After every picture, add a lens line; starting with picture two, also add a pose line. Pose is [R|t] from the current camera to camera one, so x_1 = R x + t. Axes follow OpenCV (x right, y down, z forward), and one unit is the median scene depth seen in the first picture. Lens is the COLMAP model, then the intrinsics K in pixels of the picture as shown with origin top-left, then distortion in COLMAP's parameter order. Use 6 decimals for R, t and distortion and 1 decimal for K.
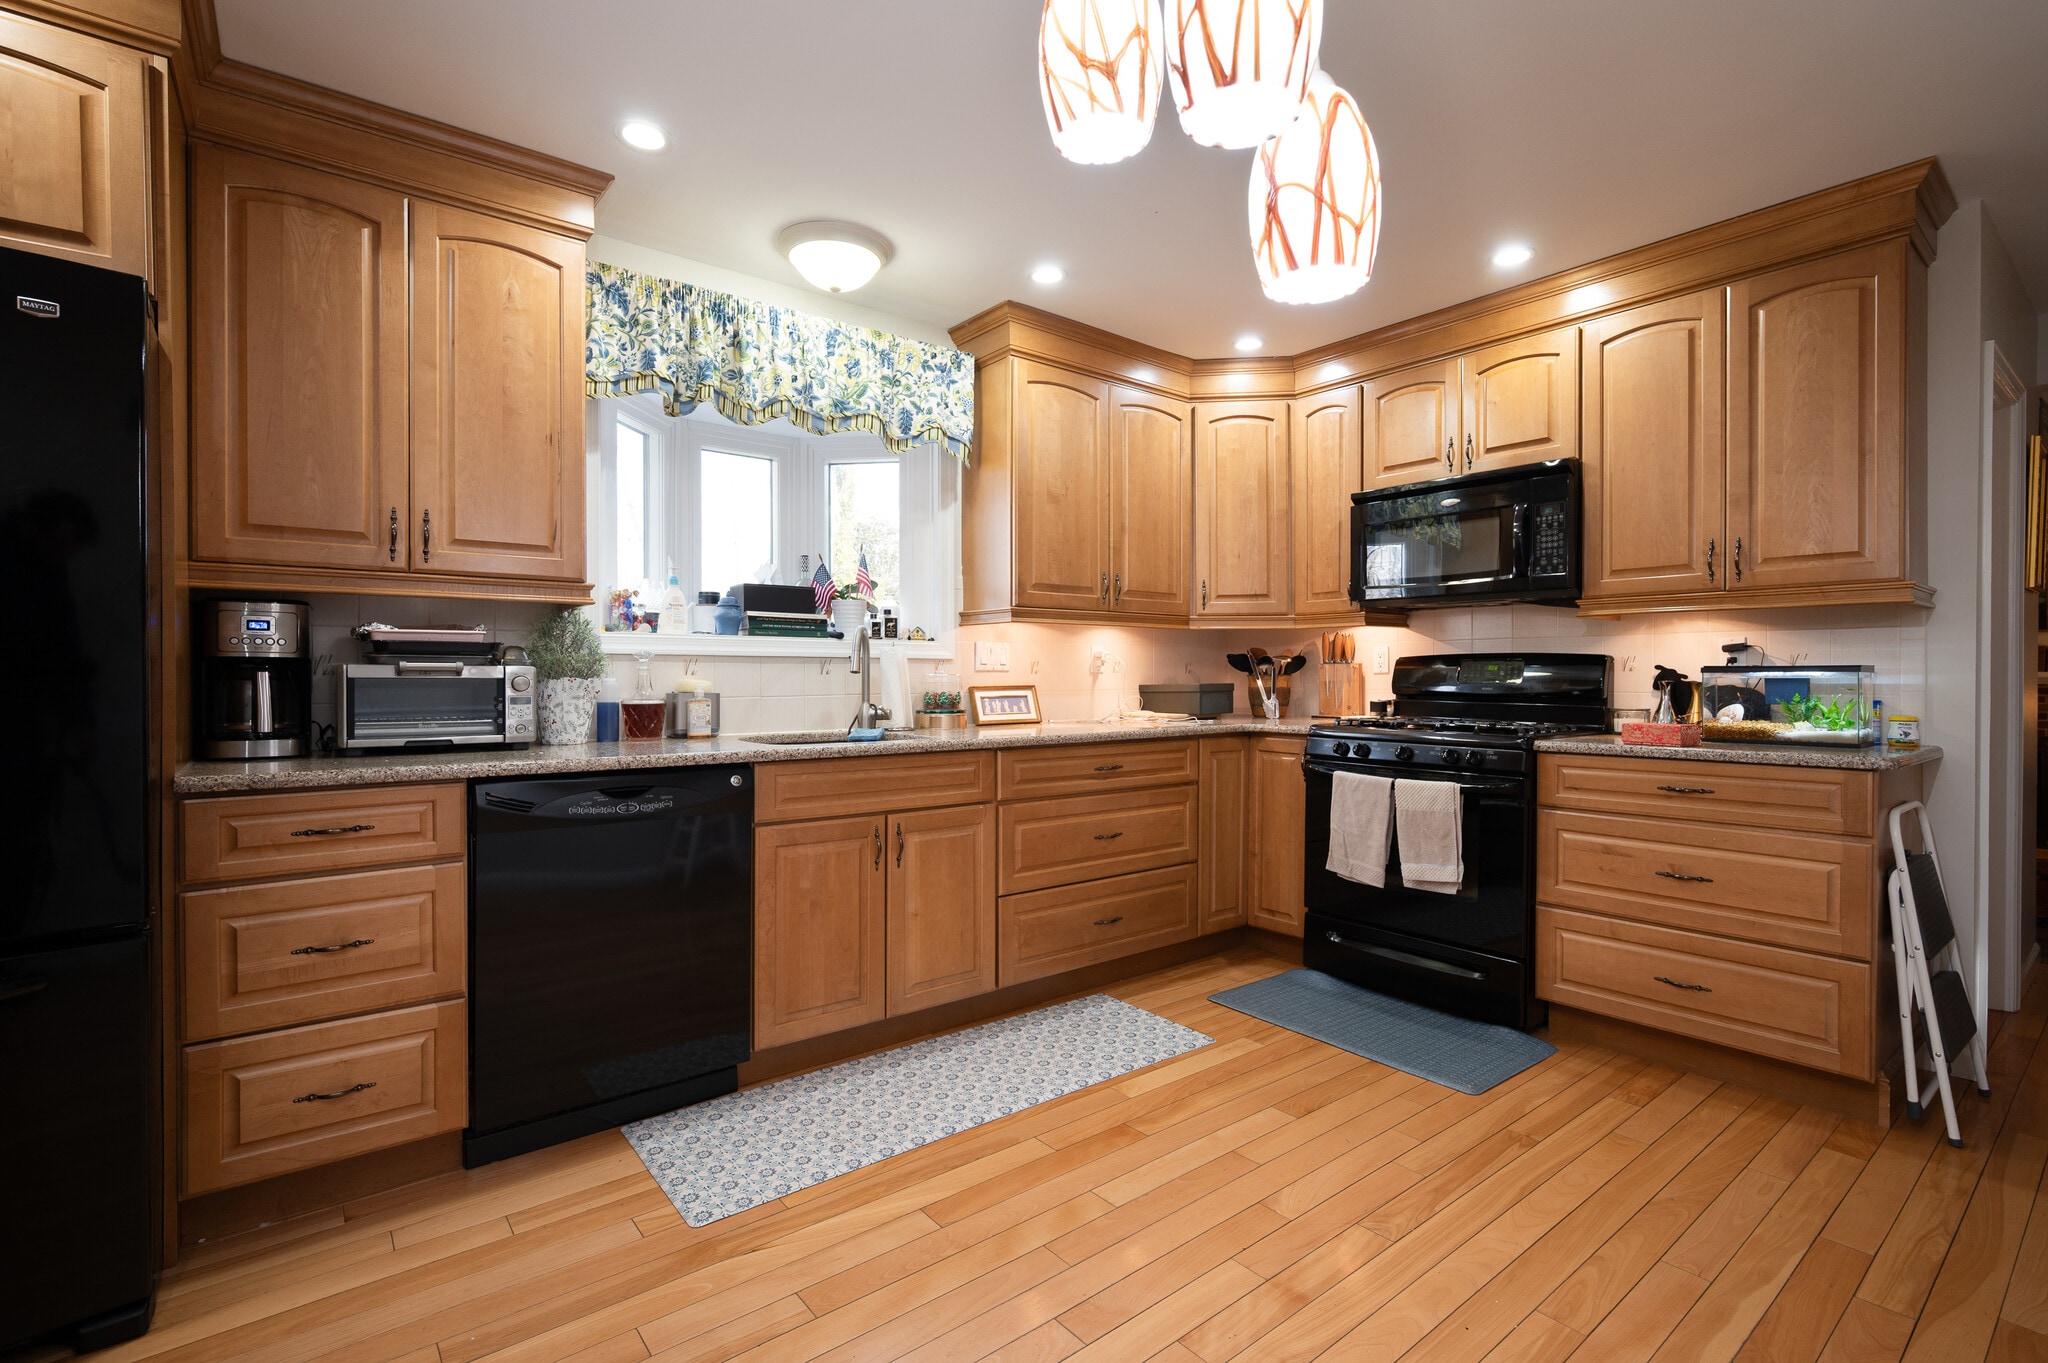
lens RADIAL K [[913.0, 0, 1016.5], [0, 913.0, 680.6], [0, 0, 1]] dist [0.003473, -0.000442]
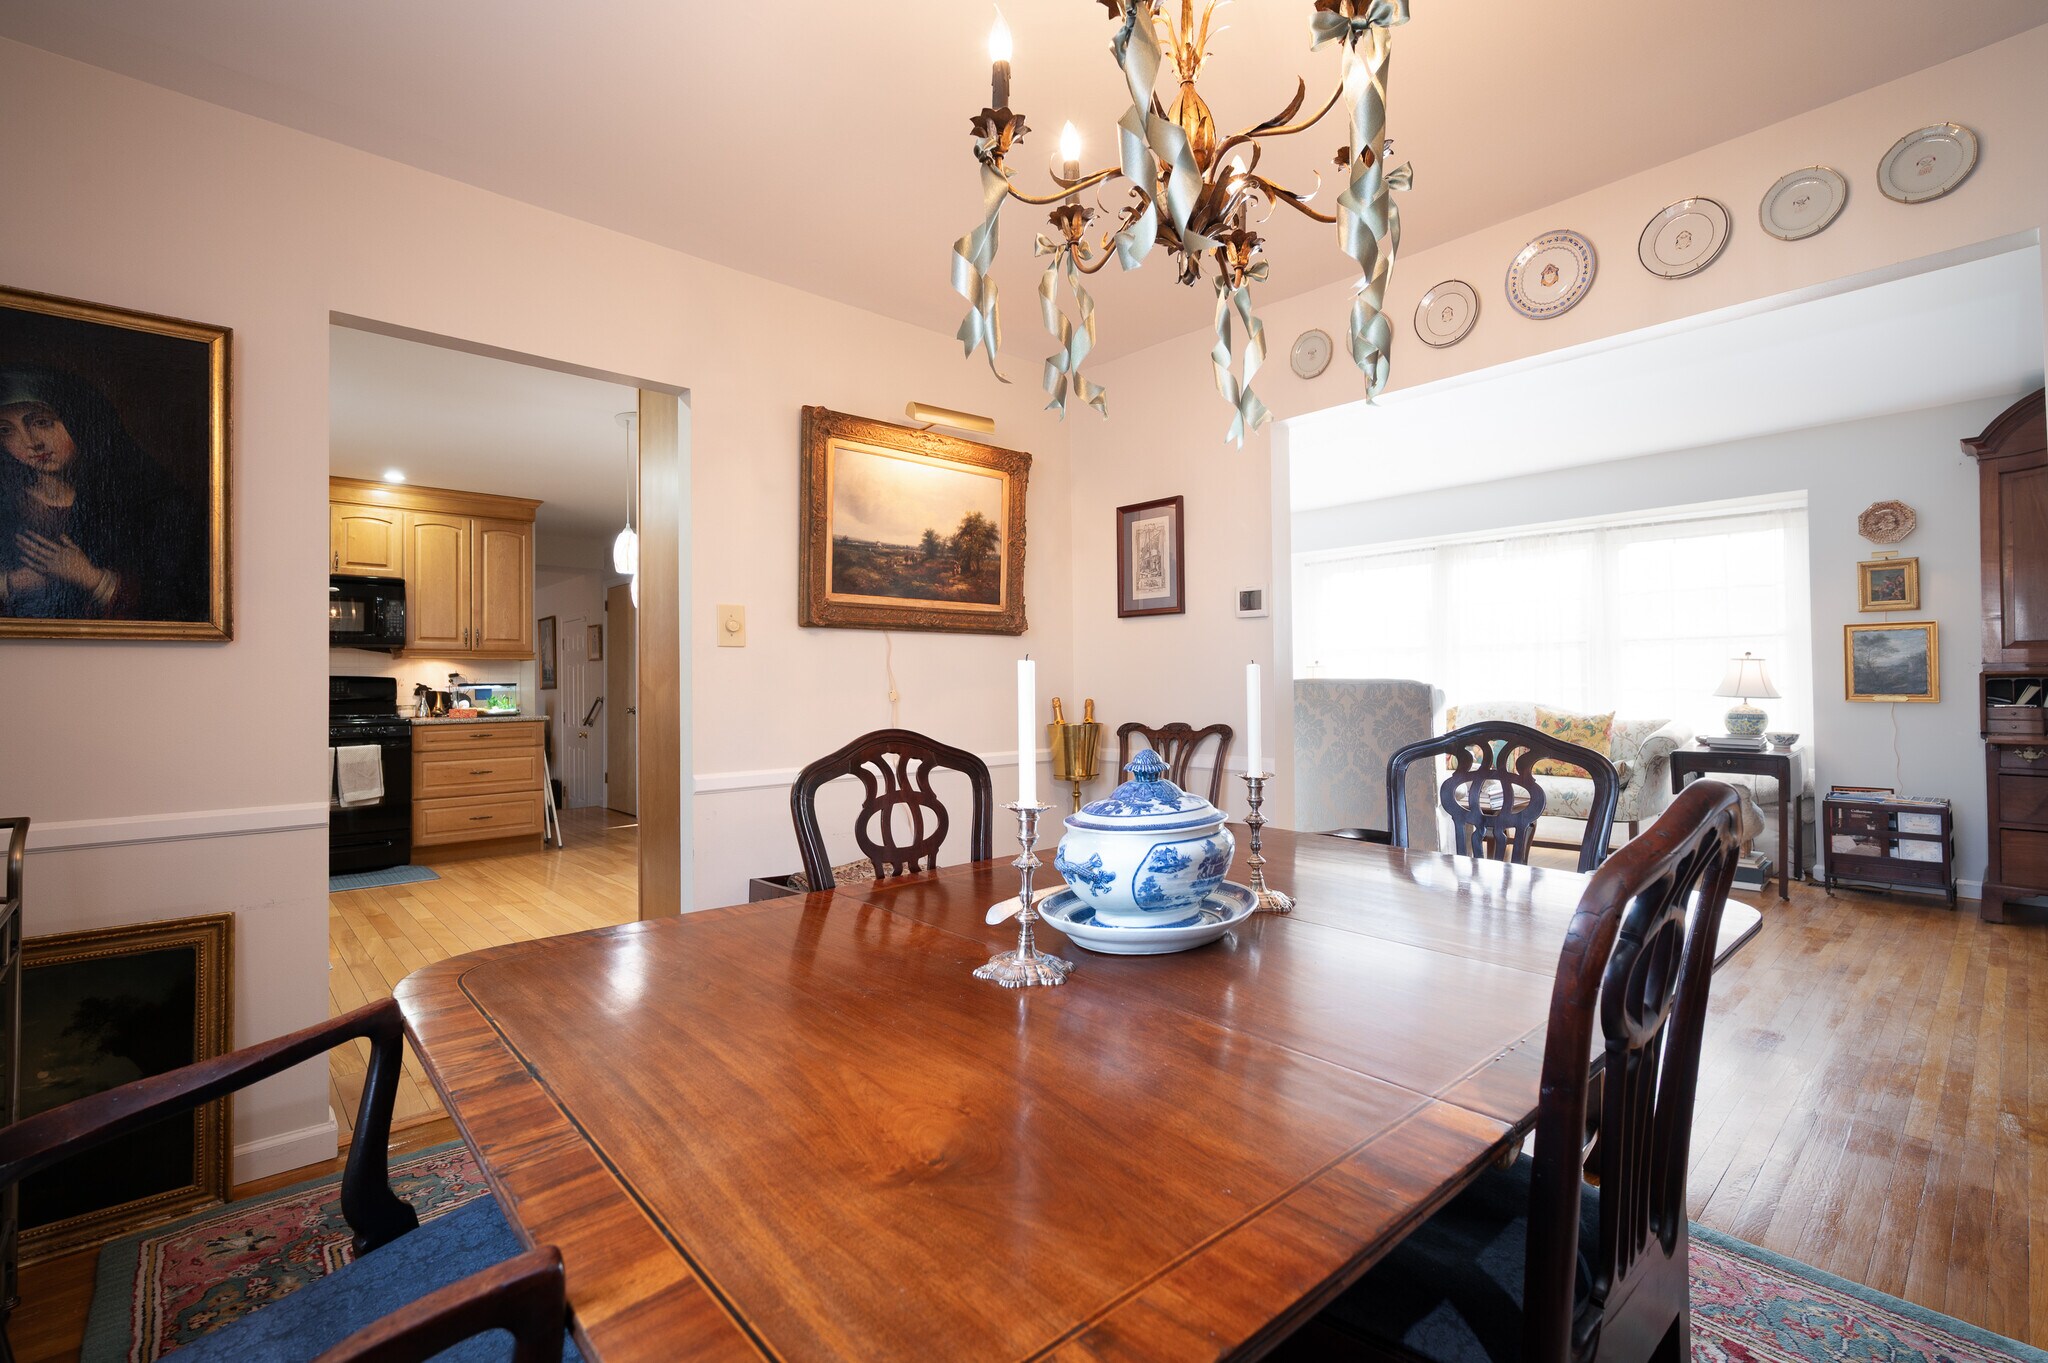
lens RADIAL K [[916.2, 0, 1029.6], [0, 916.2, 672.0], [0, 0, 1]] dist [0.000467, -0.002308]
pose [[-0.077866, 0.013316, 0.996875, -1.496802], [0.017879, 0.999769, -0.011958, 0.007051], [-0.996804, 0.016892, -0.078086, -0.201687]]
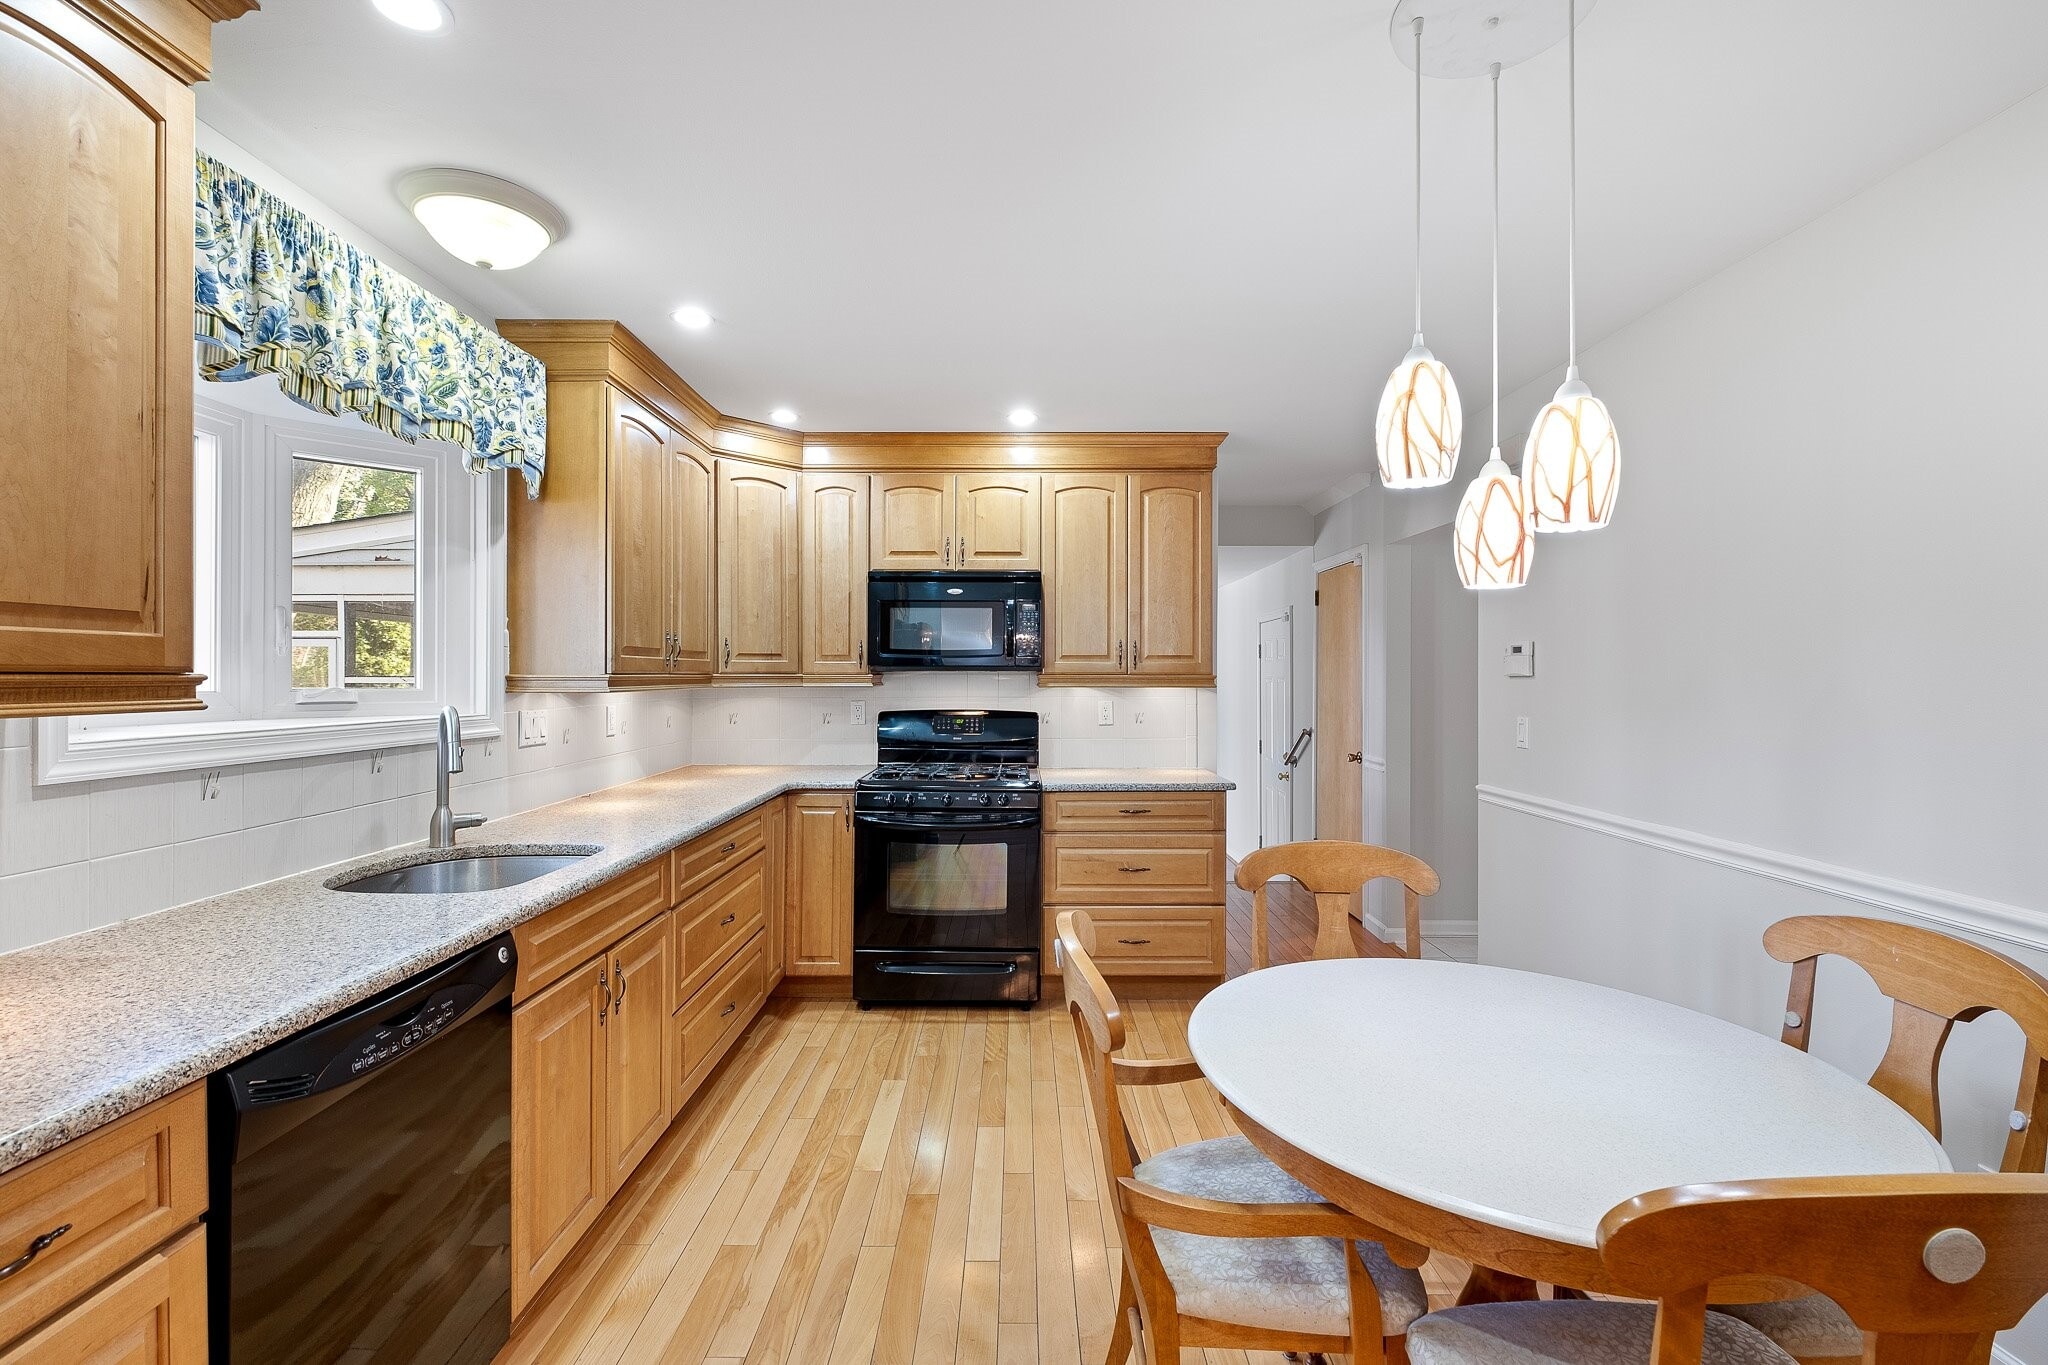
lens RADIAL K [[916.2, 0, 995.2], [0, 916.2, 674.5], [0, 0, 1]] dist [0.000467, -0.002308]
pose [[0.628422, 0.001775, 0.777870, -0.498064], [0.004182, 0.999975, -0.005661, -0.083362], [-0.777861, 0.006810, 0.628399, 0.198512]]
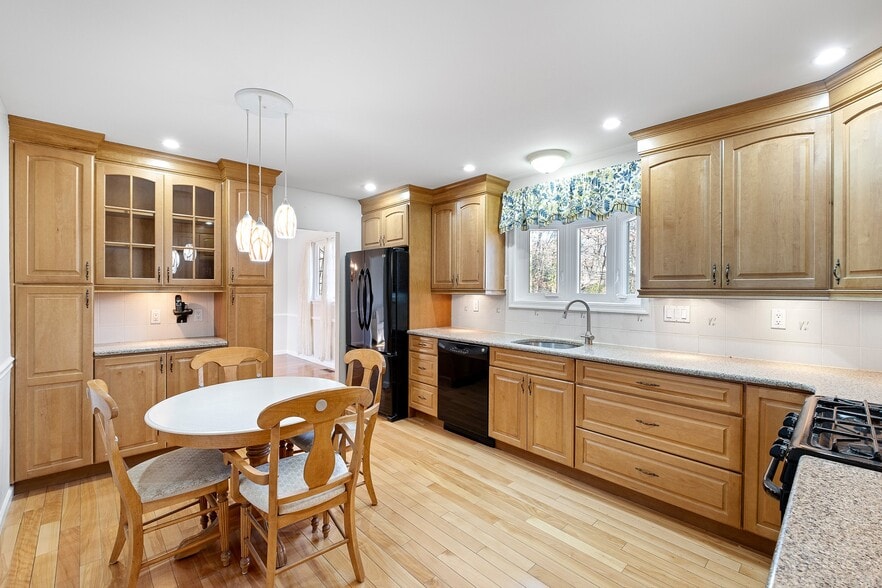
lens RADIAL K [[394.6, 0, 447.4], [0, 394.6, 291.2], [0, 0, 1]] dist [0.000467, -0.002308]
pose [[0.094402, 0.008882, -0.995495, 0.868919], [-0.014178, 0.999871, 0.007576, -0.087833], [0.995433, 0.013399, 0.094515, 0.587811]]
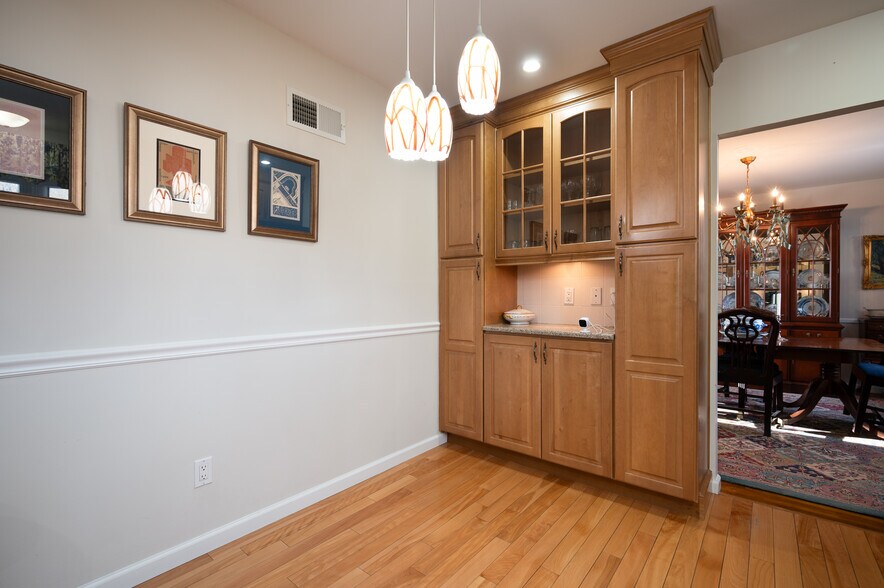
lens RADIAL K [[395.5, 0, 417.2], [0, 395.5, 298.1], [0, 0, 1]] dist [0.000467, -0.002308]
pose [[-0.979741, -0.001437, -0.200265, 0.175454], [-0.005434, 0.999797, 0.019407, -0.003996], [0.200197, 0.020102, -0.979550, 0.701228]]
